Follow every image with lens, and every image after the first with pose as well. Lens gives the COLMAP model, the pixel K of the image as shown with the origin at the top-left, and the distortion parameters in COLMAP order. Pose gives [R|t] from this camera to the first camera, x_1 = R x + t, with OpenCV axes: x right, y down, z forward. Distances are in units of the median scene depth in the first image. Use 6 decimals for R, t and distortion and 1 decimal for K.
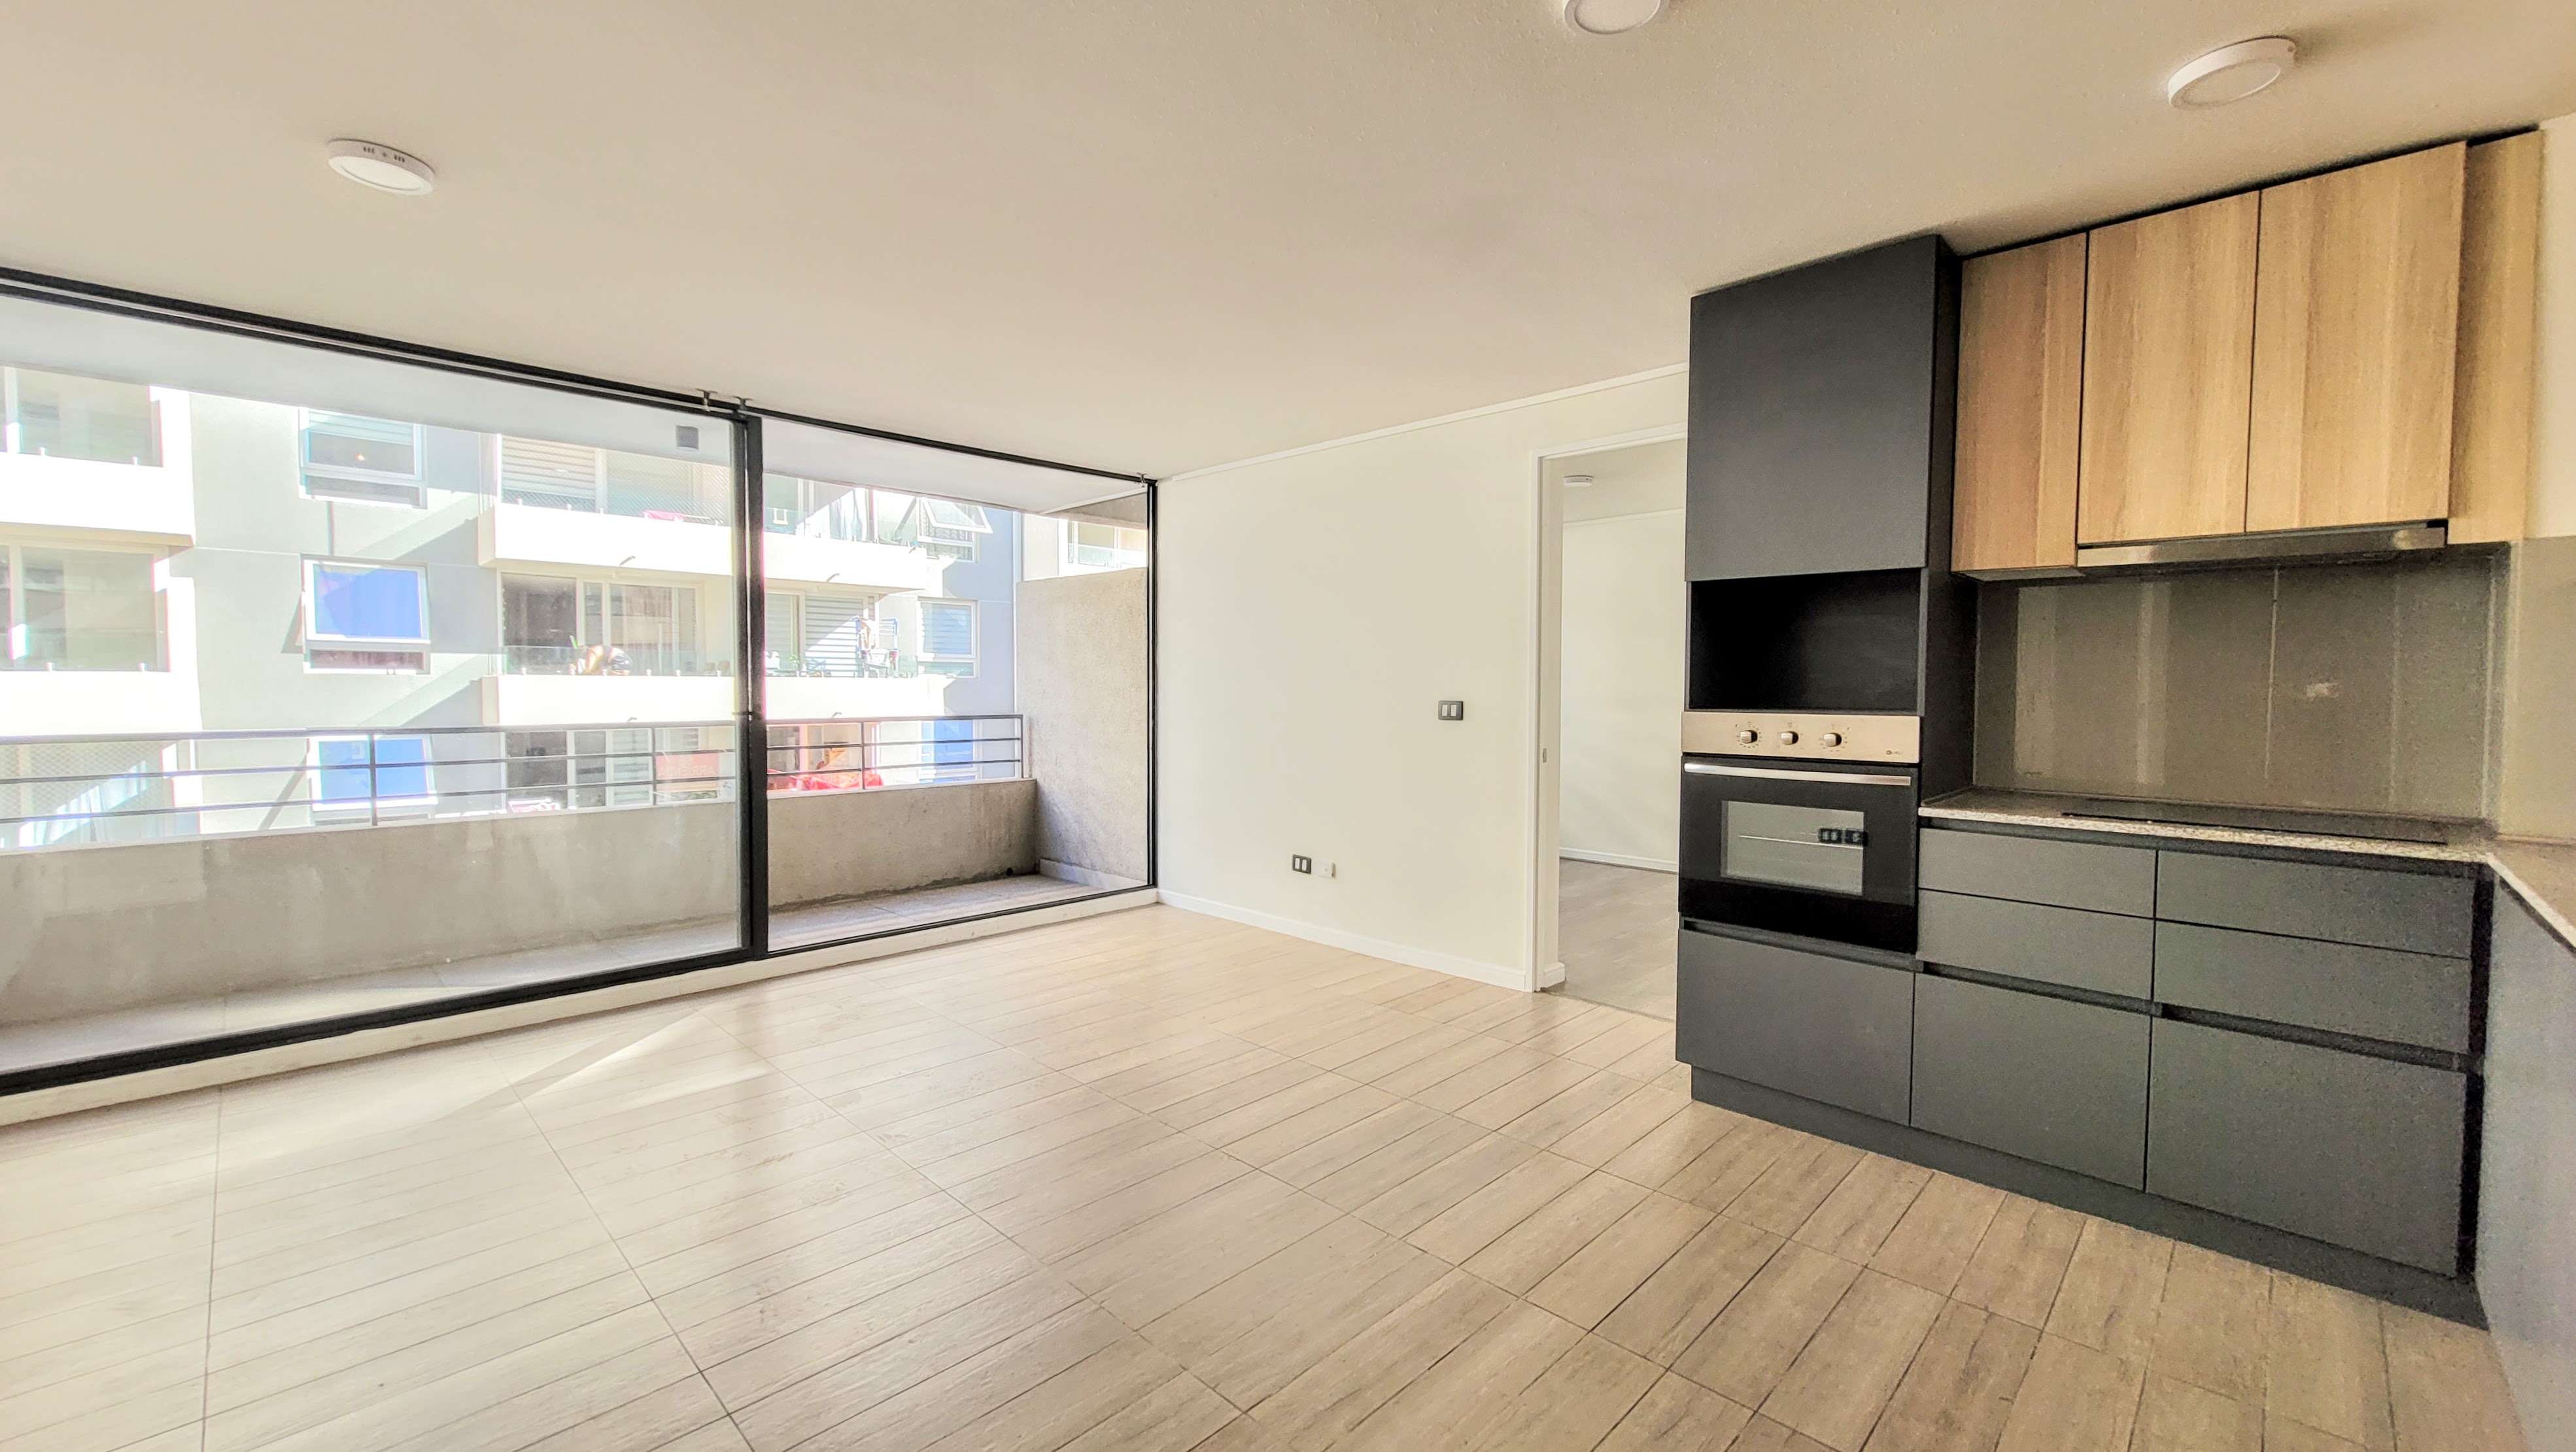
lens RADIAL K [[1007.5, 0, 1279.1], [0, 1007.5, 720.6], [0, 0, 1]] dist [0.002560, -0.000053]
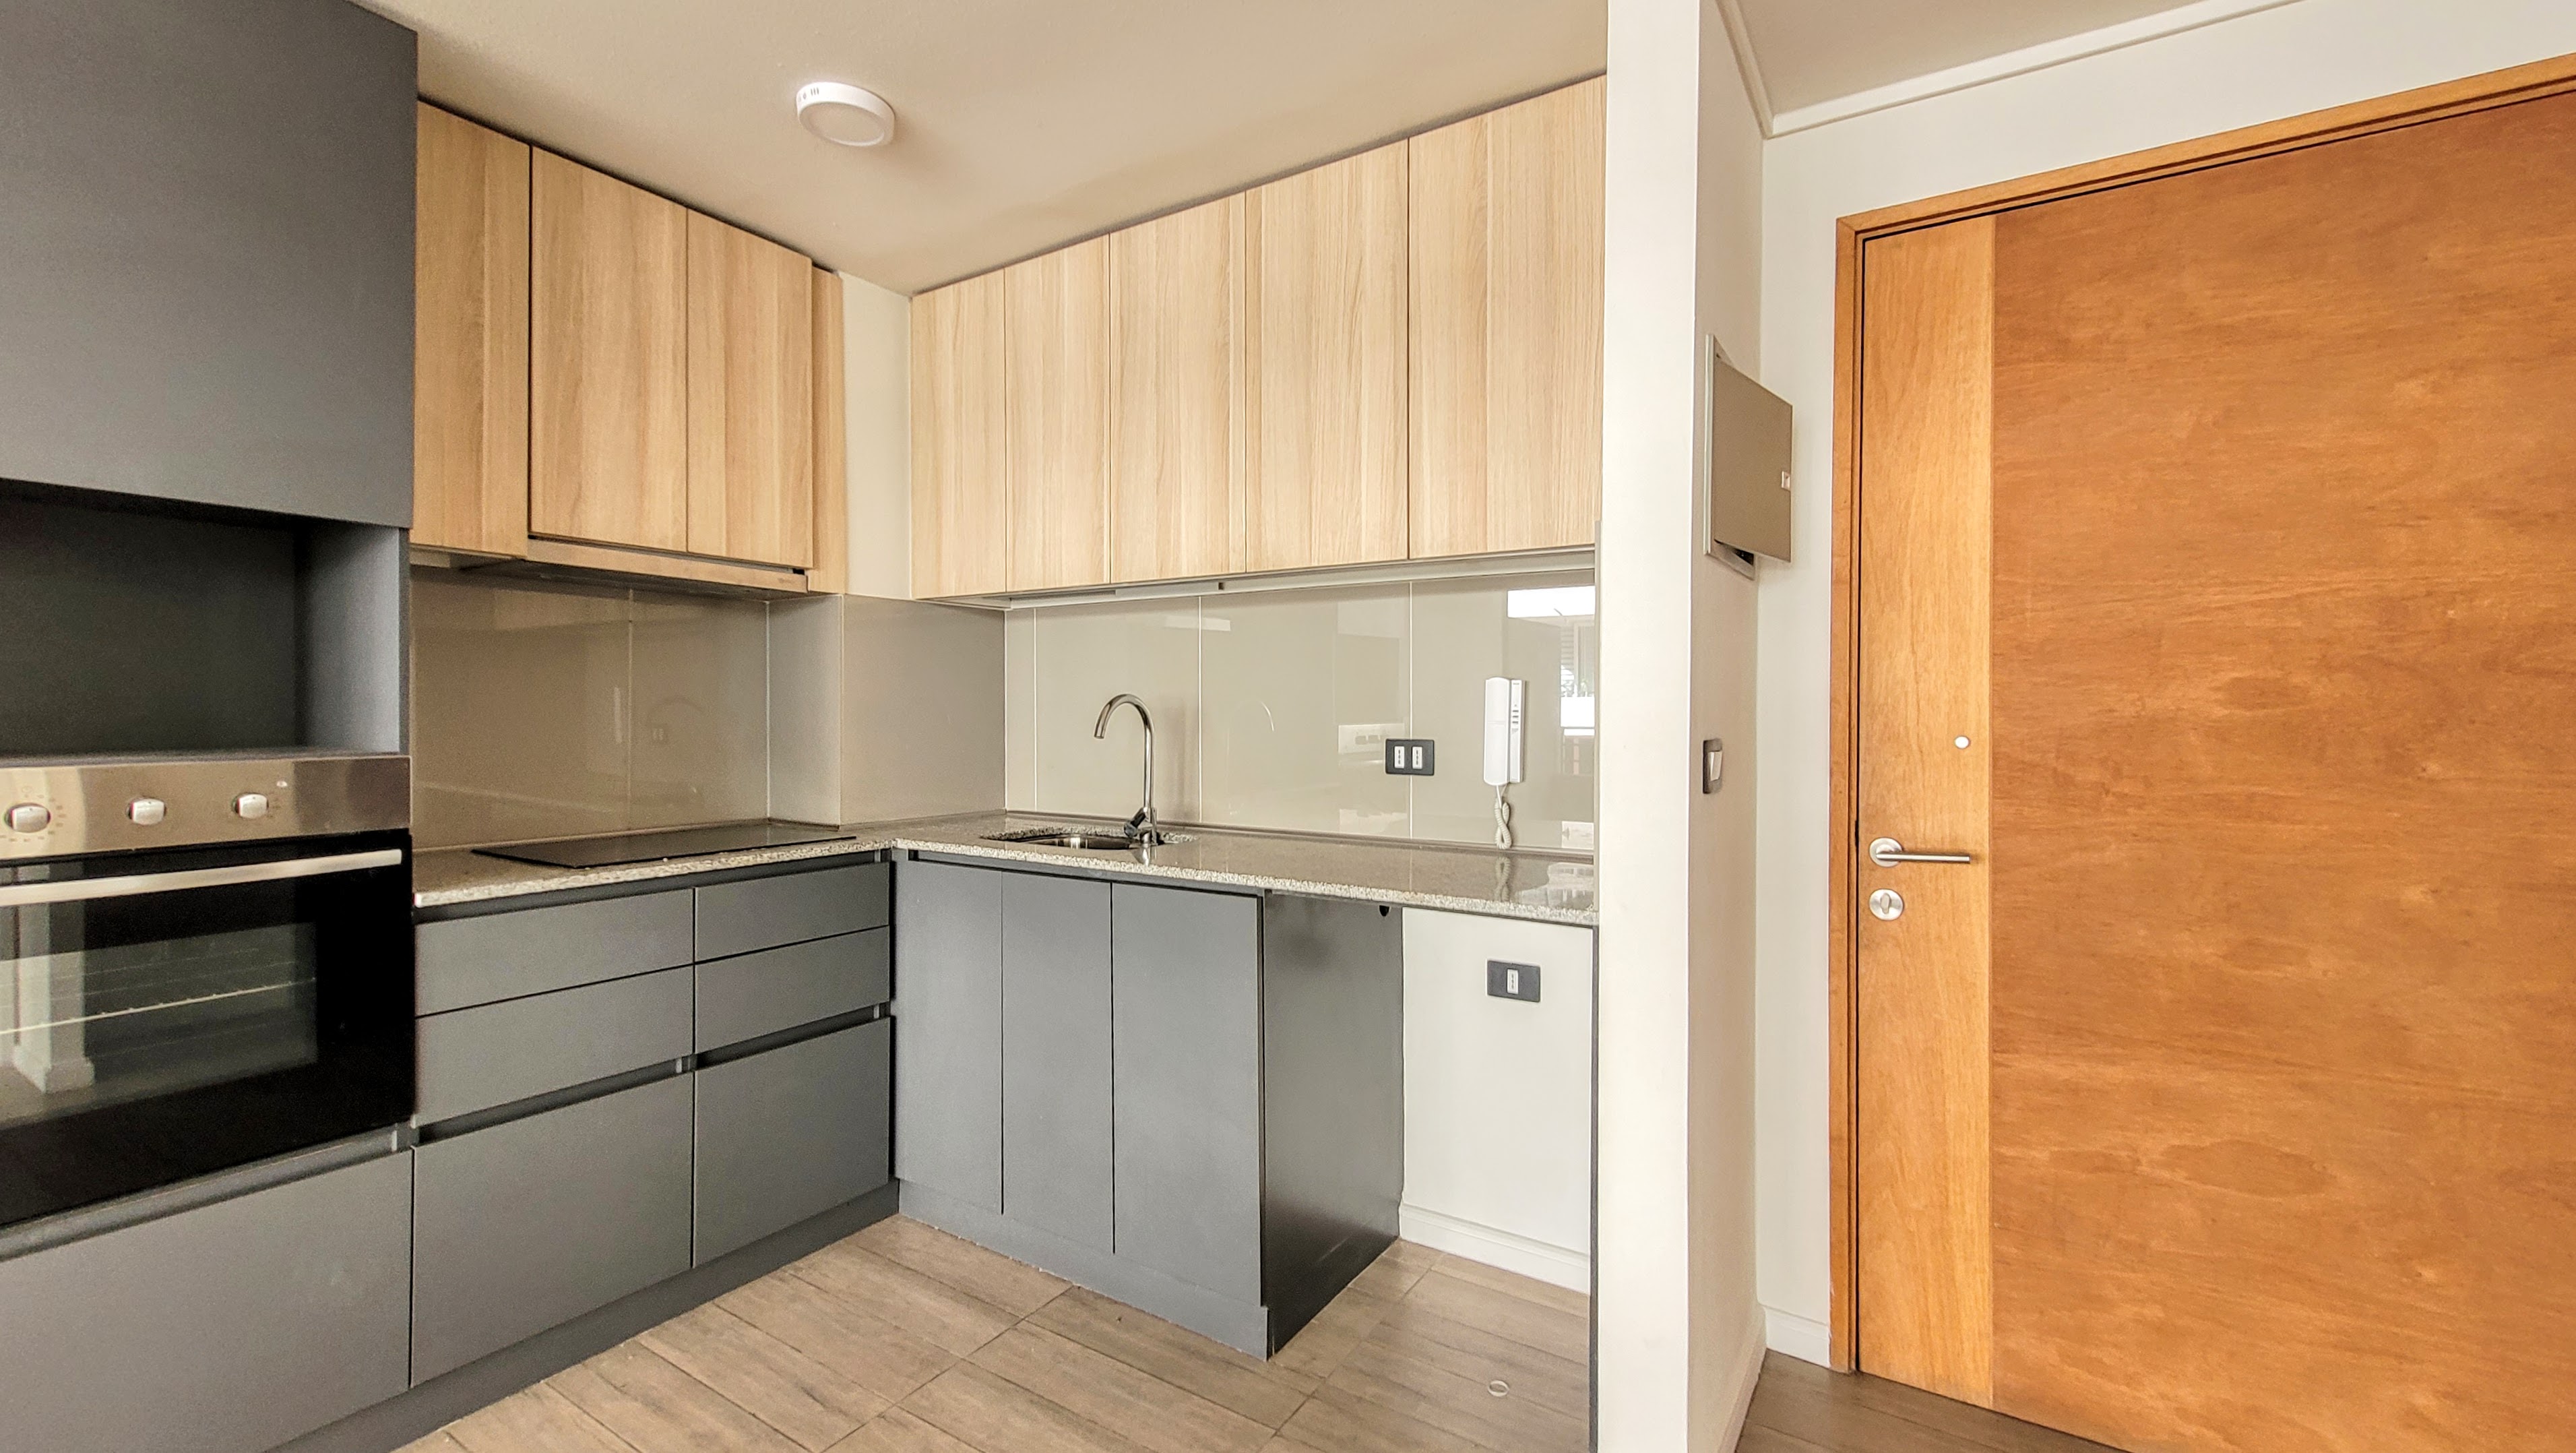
lens RADIAL K [[1068.1, 0, 1277.3], [0, 1068.1, 719.9], [0, 0, 1]] dist [0.002043, -0.000170]
pose [[-0.211350, -0.010777, 0.977351, -0.166084], [0.033764, 0.999262, 0.018320, -0.021140], [-0.976827, 0.036871, -0.210831, 0.610576]]
